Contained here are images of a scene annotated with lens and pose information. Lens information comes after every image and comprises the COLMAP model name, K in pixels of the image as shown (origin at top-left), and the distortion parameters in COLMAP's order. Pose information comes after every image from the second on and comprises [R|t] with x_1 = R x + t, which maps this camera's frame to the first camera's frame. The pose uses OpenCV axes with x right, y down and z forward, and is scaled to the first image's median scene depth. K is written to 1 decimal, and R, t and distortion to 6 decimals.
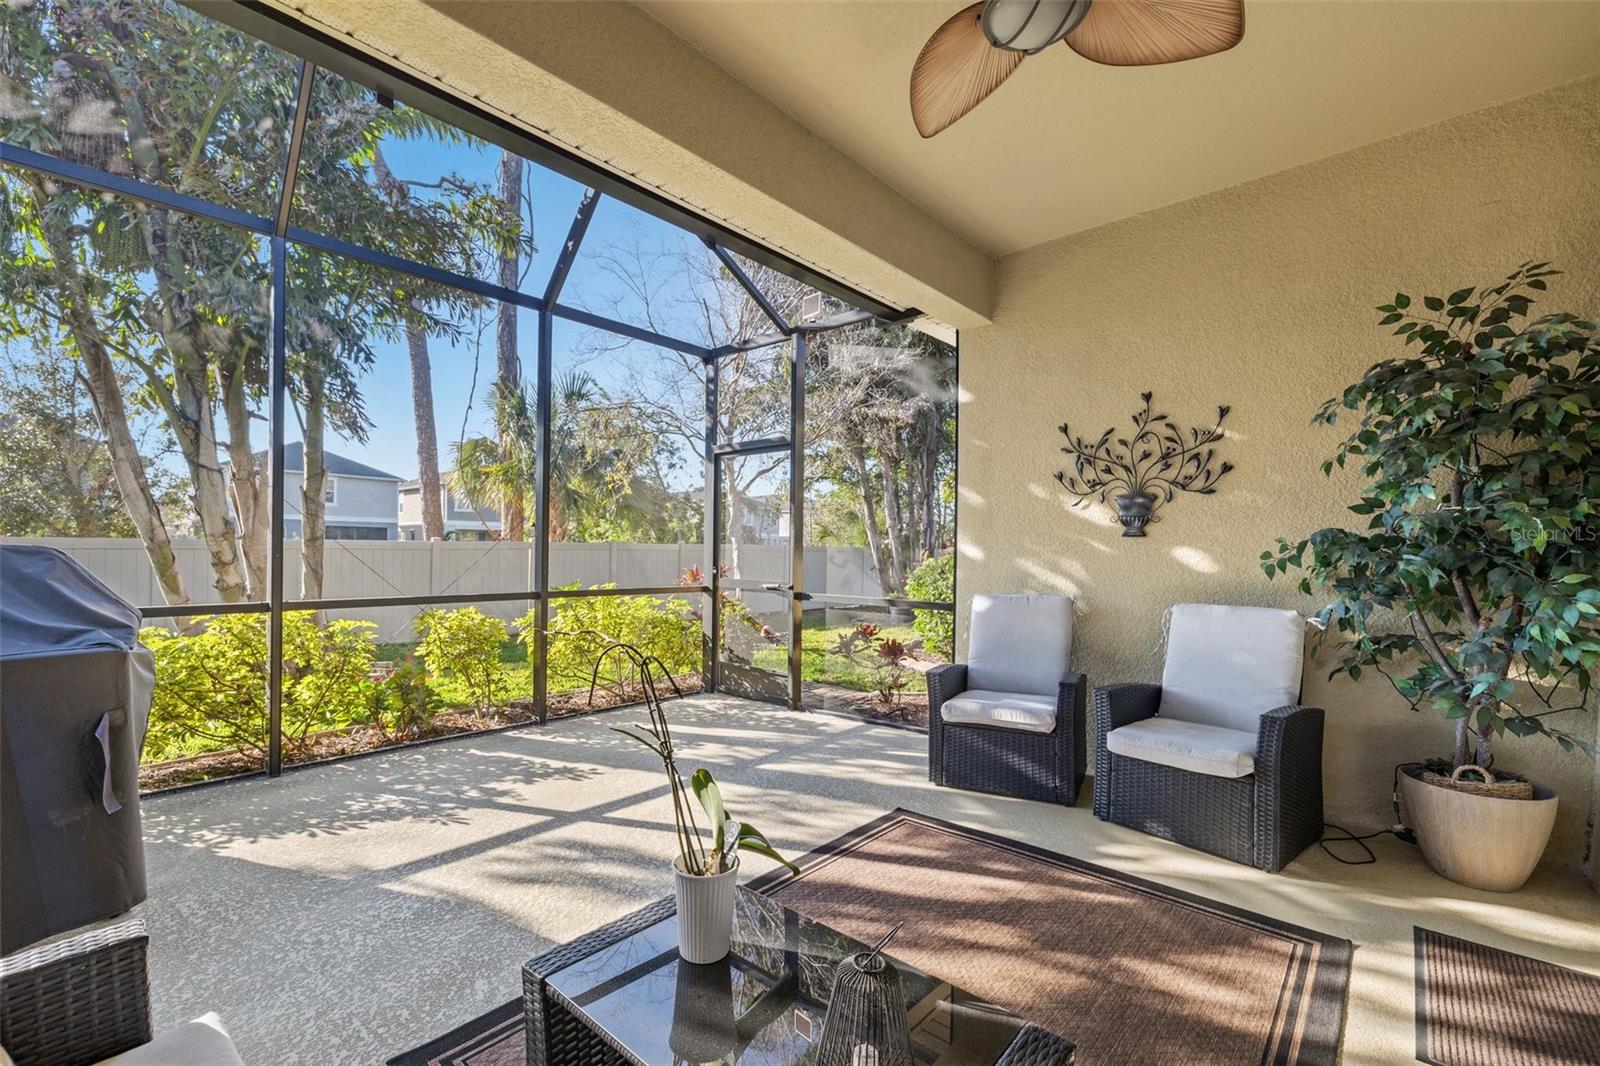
lens RADIAL K [[672.1, 0, 761.4], [0, 672.1, 546.7], [0, 0, 1]] dist [0.002104, -0.000212]
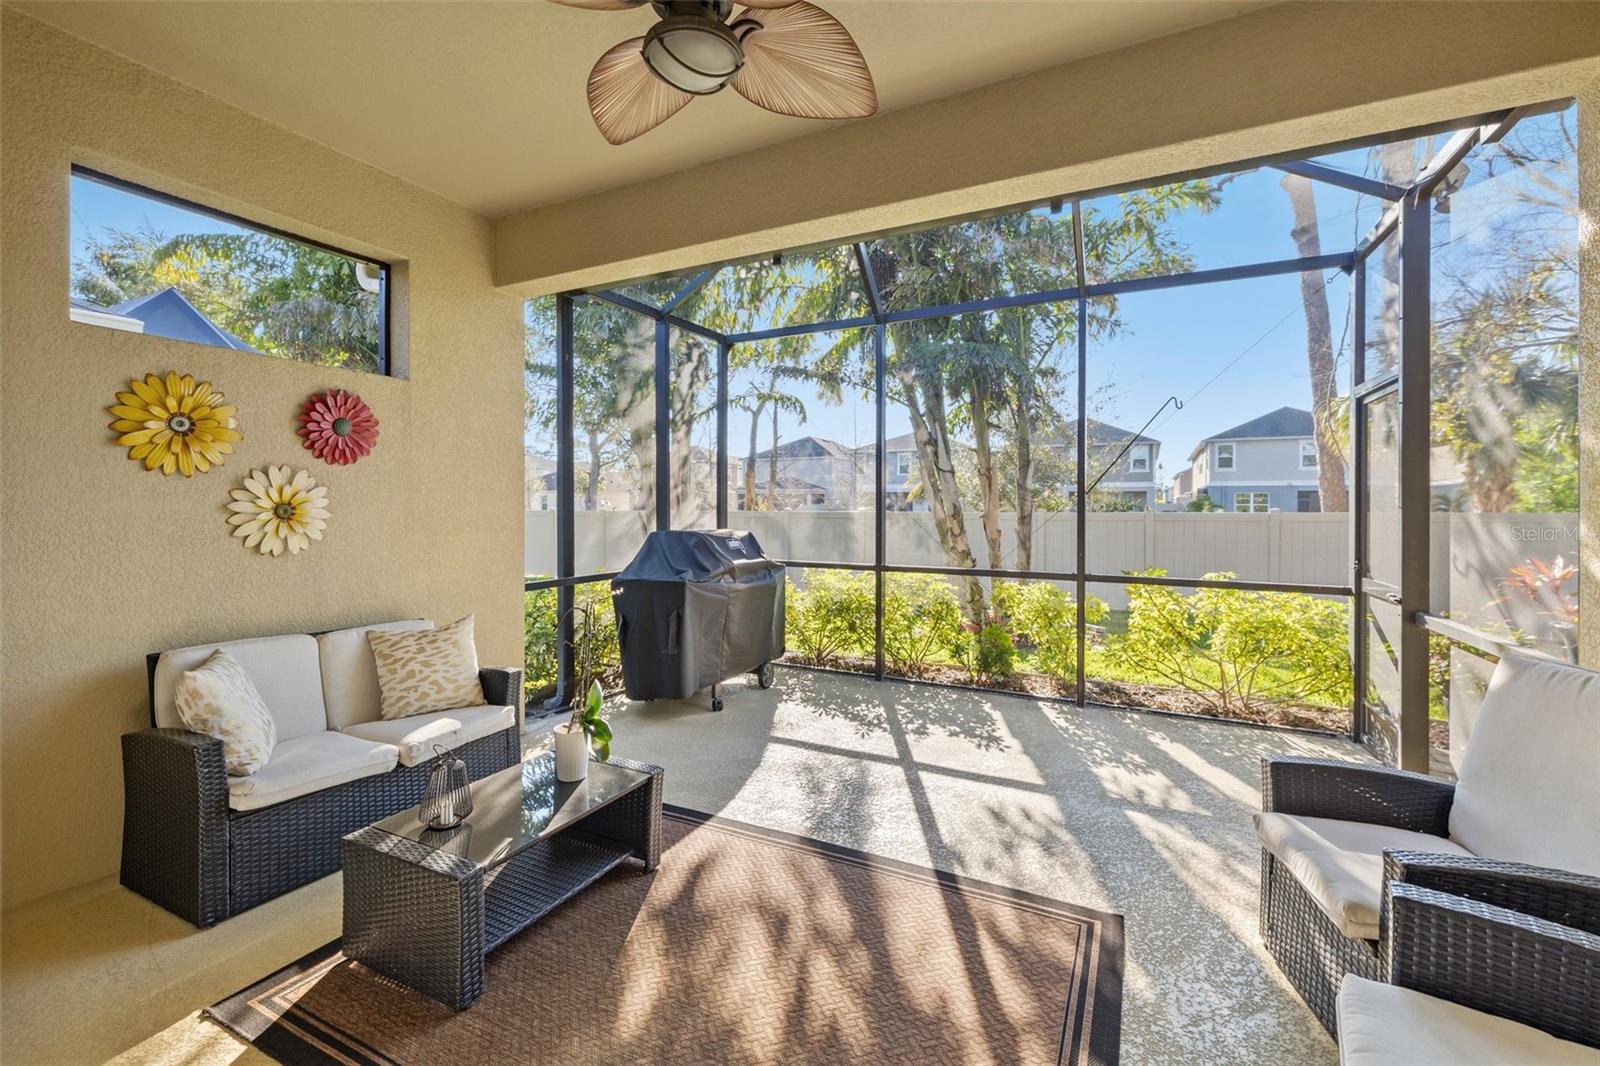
lens RADIAL K [[672.1, 0, 805.5], [0, 672.1, 505.3], [0, 0, 1]] dist [0.002104, -0.000212]
pose [[0.293280, -0.013434, -0.955932, 0.730741], [0.005078, 0.999909, -0.012494, -0.036800], [0.956013, -0.001190, 0.293321, 0.431445]]
